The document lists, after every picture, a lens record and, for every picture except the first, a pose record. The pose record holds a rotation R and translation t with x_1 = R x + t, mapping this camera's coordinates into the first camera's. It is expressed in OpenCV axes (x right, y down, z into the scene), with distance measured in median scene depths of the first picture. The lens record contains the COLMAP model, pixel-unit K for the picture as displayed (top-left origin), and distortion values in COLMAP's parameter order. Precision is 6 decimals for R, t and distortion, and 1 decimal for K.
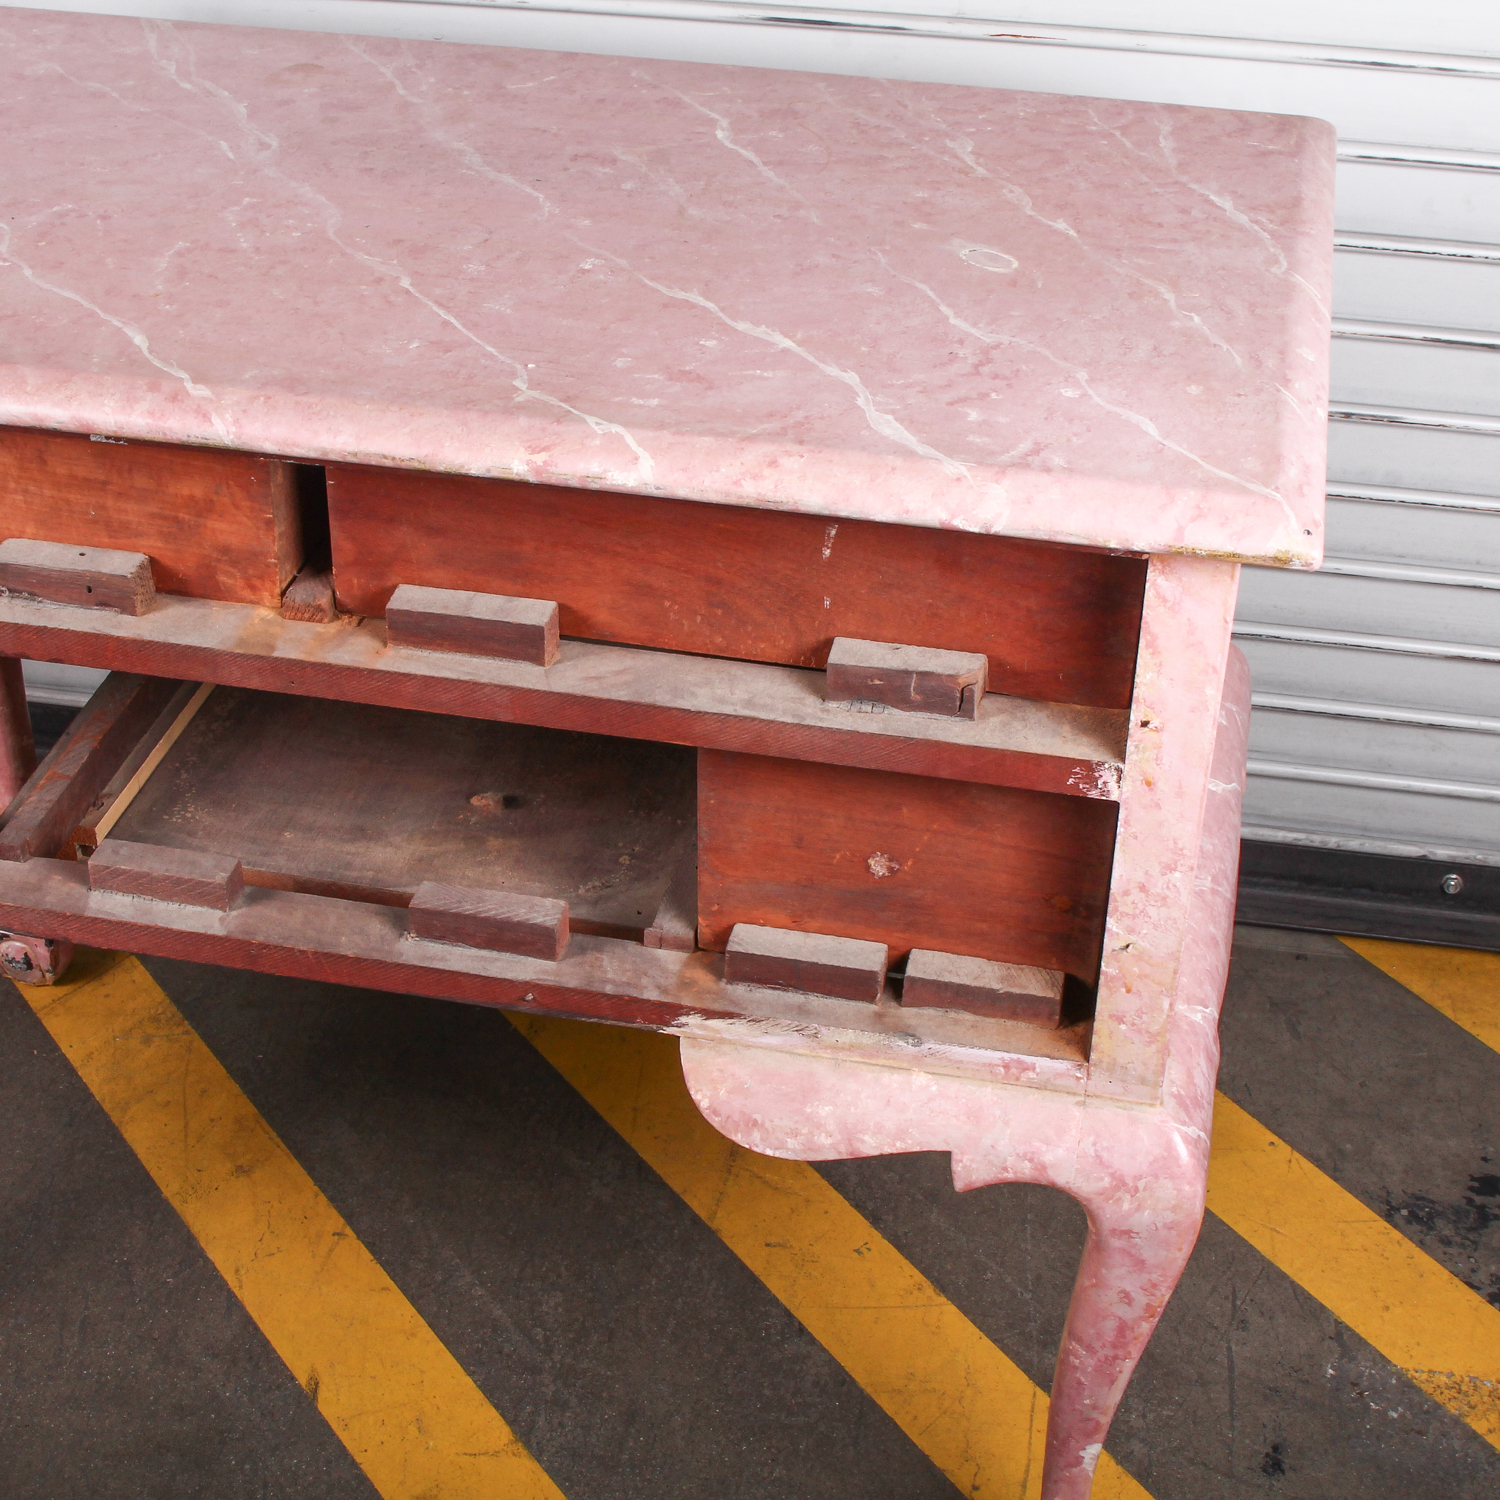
lens RADIAL K [[2489.0, 0, 750.0], [0, 2489.0, 750.0], [0, 0, 1]] dist [-0.103951, 0.109127]
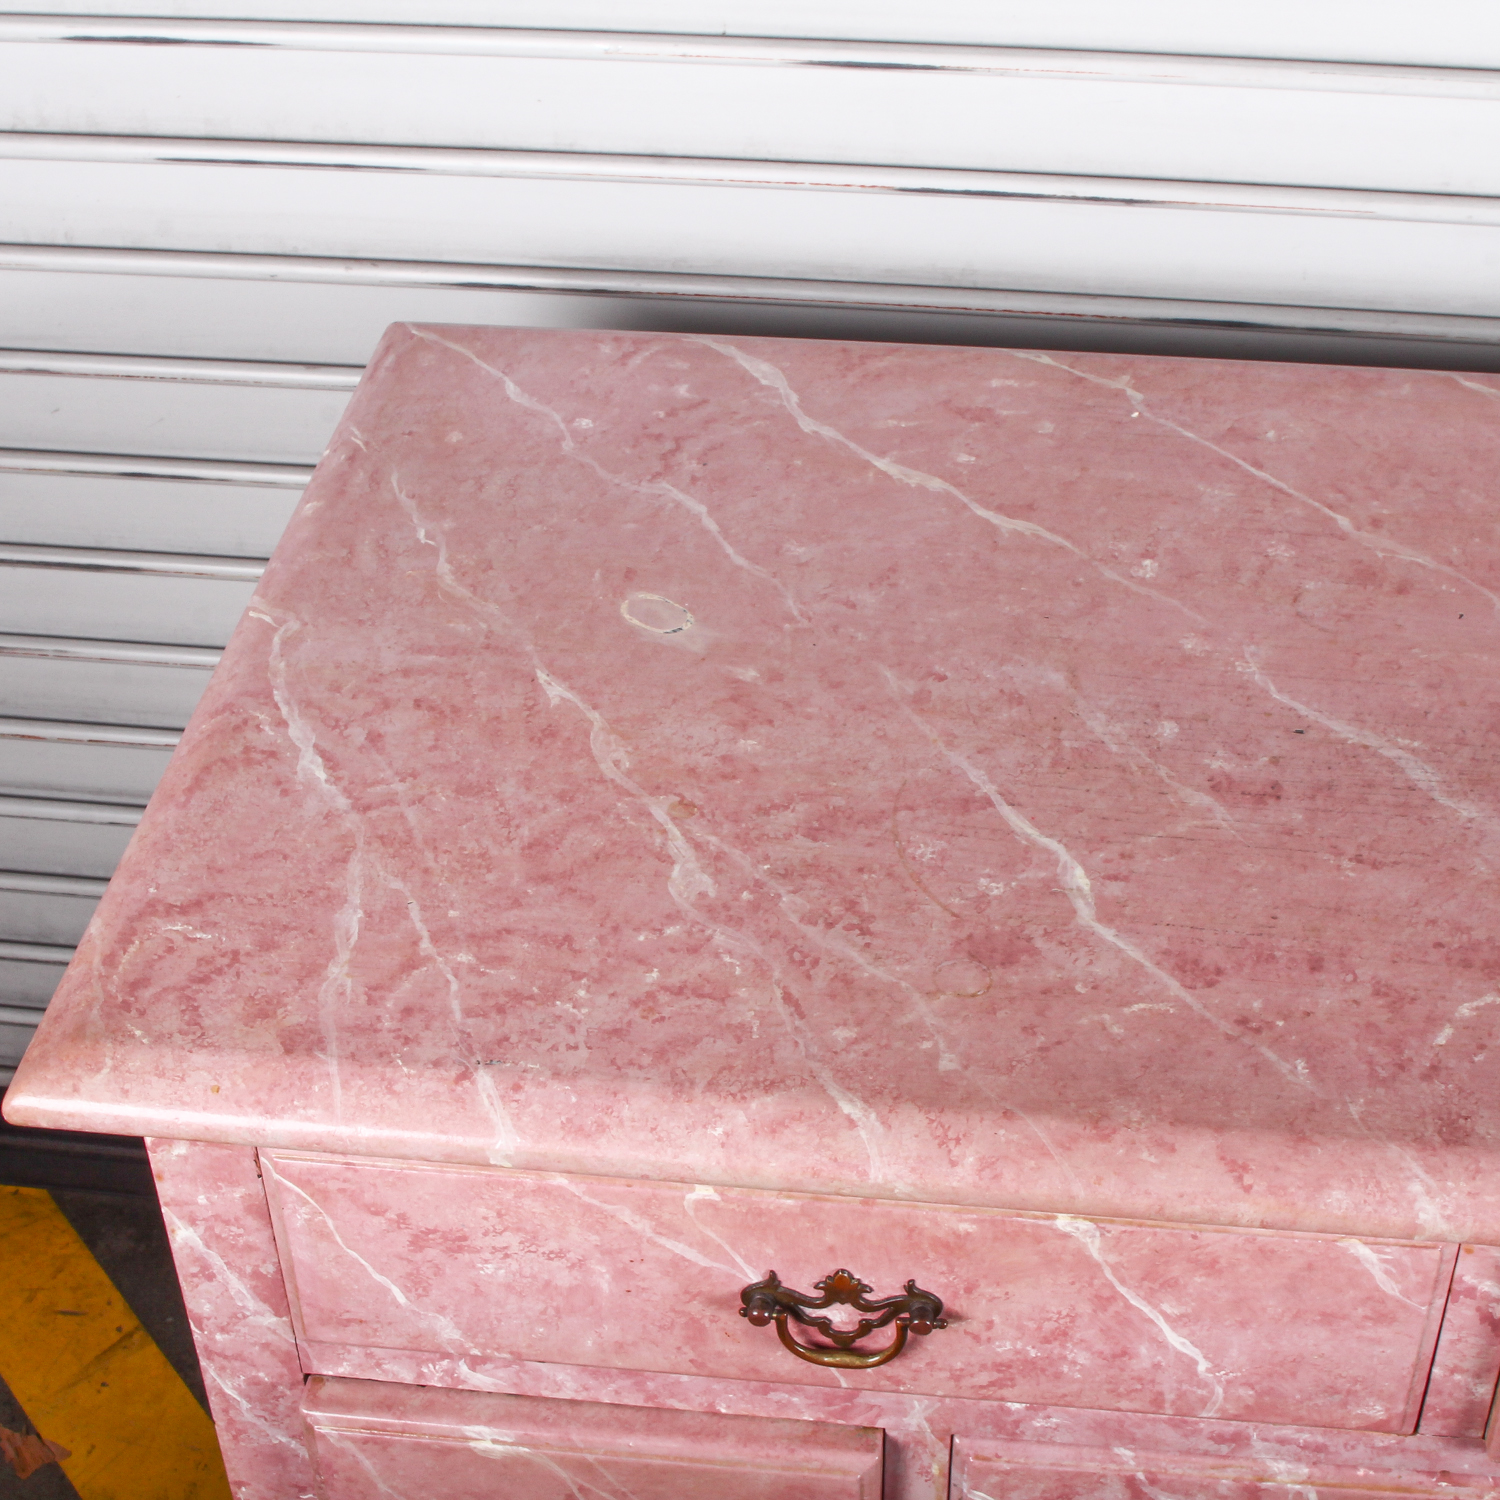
lens RADIAL K [[2538.3, 0, 762.1], [0, 2538.3, 750.9], [0, 0, 1]] dist [-0.097852, 0.081747]
pose [[-0.996148, 0.050370, -0.071779, 0.113184], [-0.052209, 0.316976, 0.946995, -0.872094], [0.070452, 0.947095, -0.313126, 1.189670]]
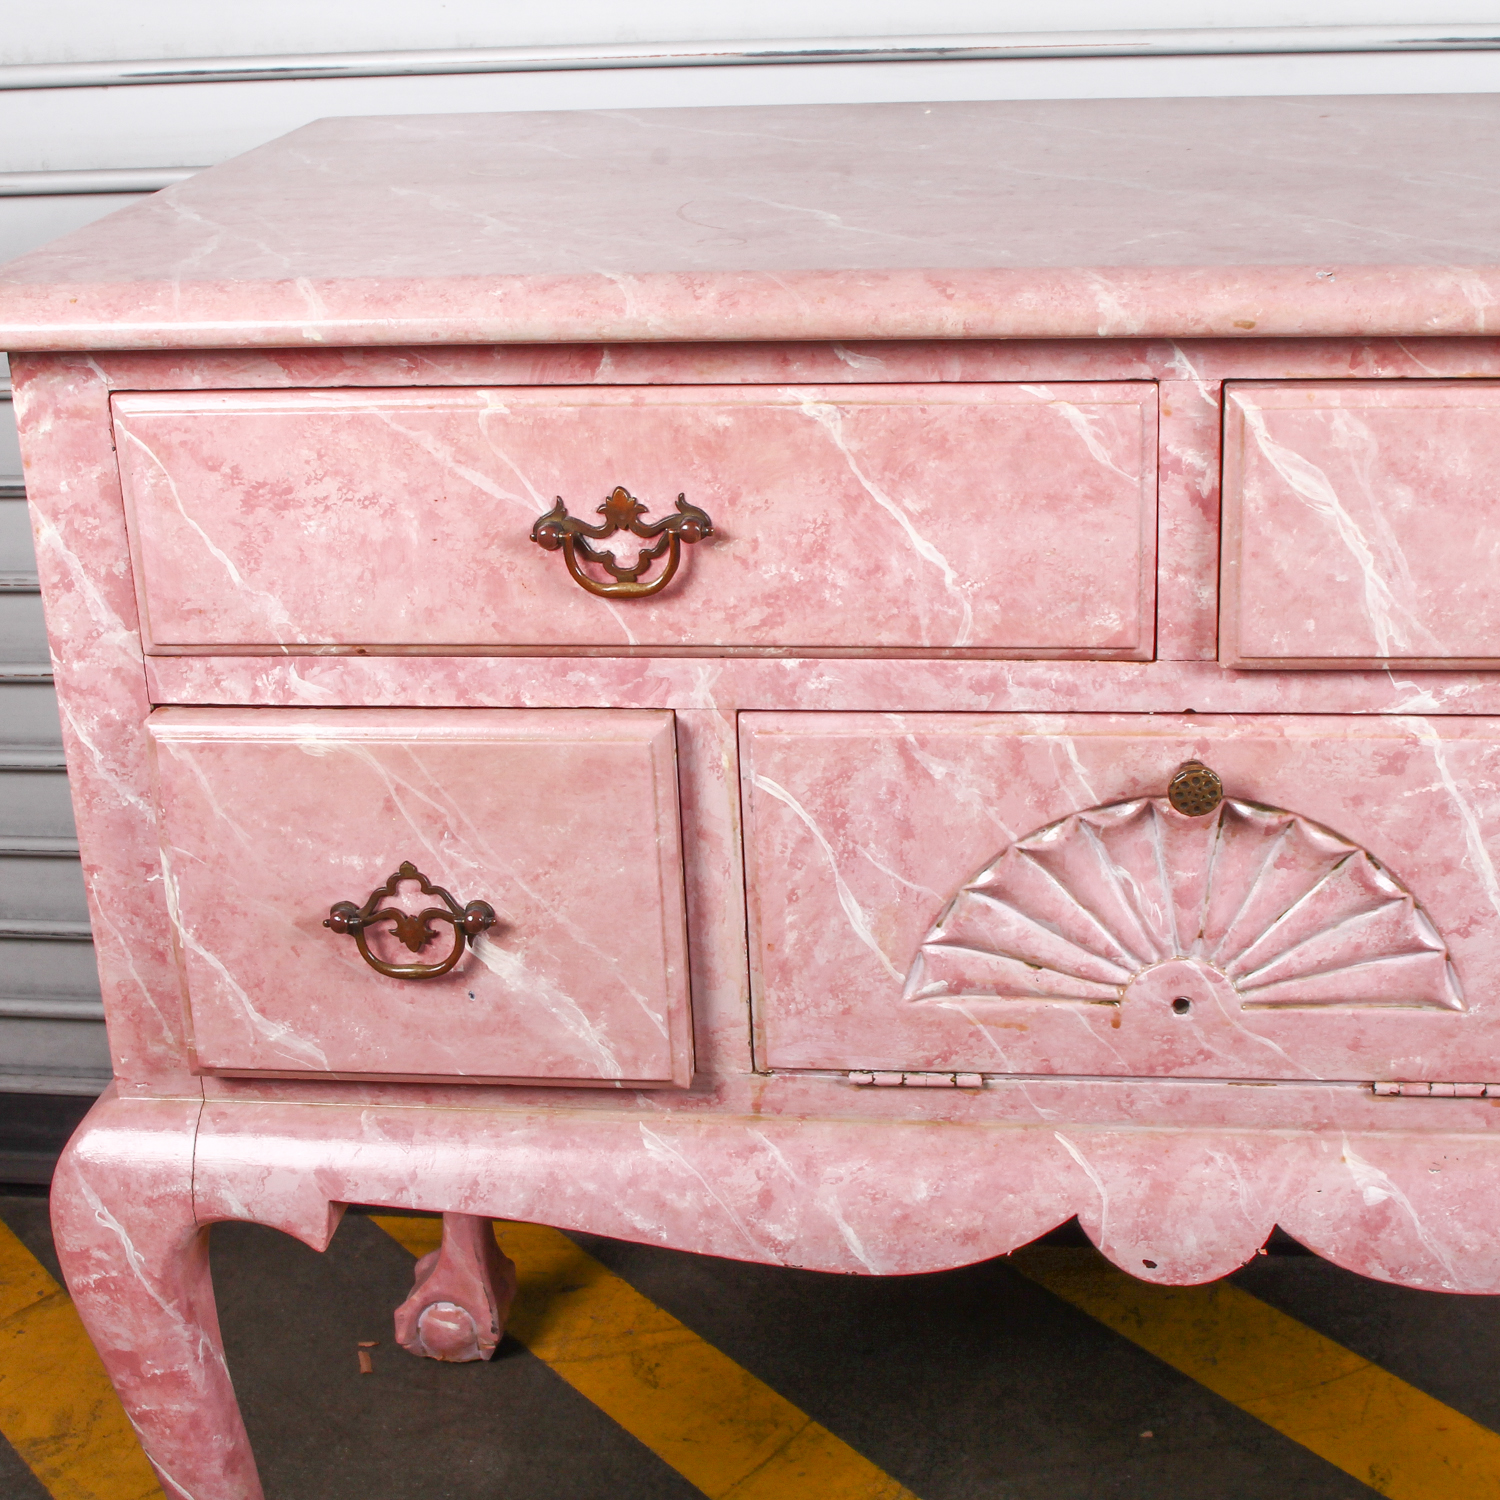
lens RADIAL K [[2526.7, 0, 760.0], [0, 2526.7, 748.7], [0, 0, 1]] dist [-0.104673, 0.116316]
pose [[-0.996358, 0.049391, -0.069513, 0.068903], [-0.028678, 0.573610, 0.818626, -0.774722], [0.080306, 0.817638, -0.570104, 1.576412]]
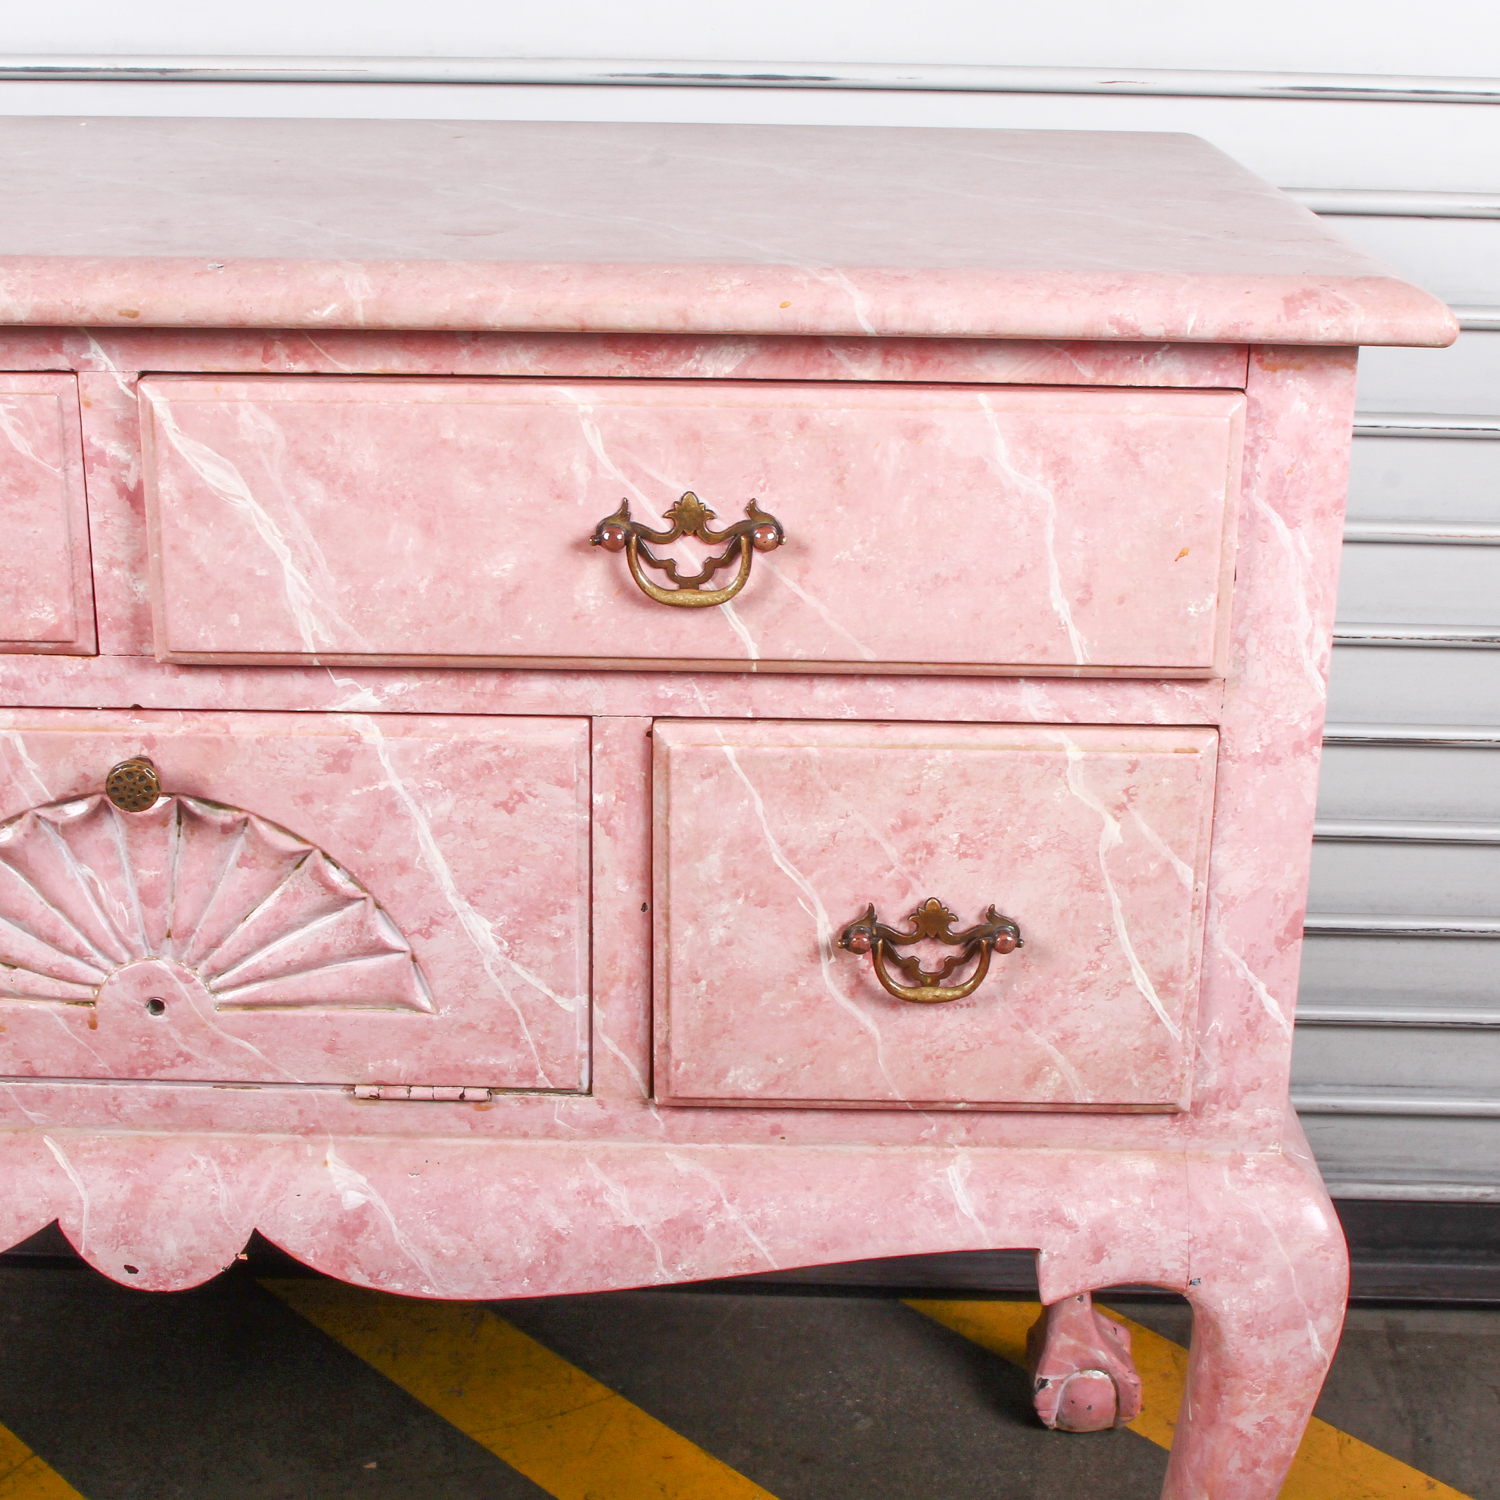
lens RADIAL K [[2526.7, 0, 760.0], [0, 2526.7, 748.7], [0, 0, 1]] dist [-0.104673, 0.116316]
pose [[-0.980647, 0.034812, -0.192663, -0.135337], [-0.134464, 0.595506, 0.792018, -0.777696], [0.142303, 0.802596, -0.579300, 1.614965]]
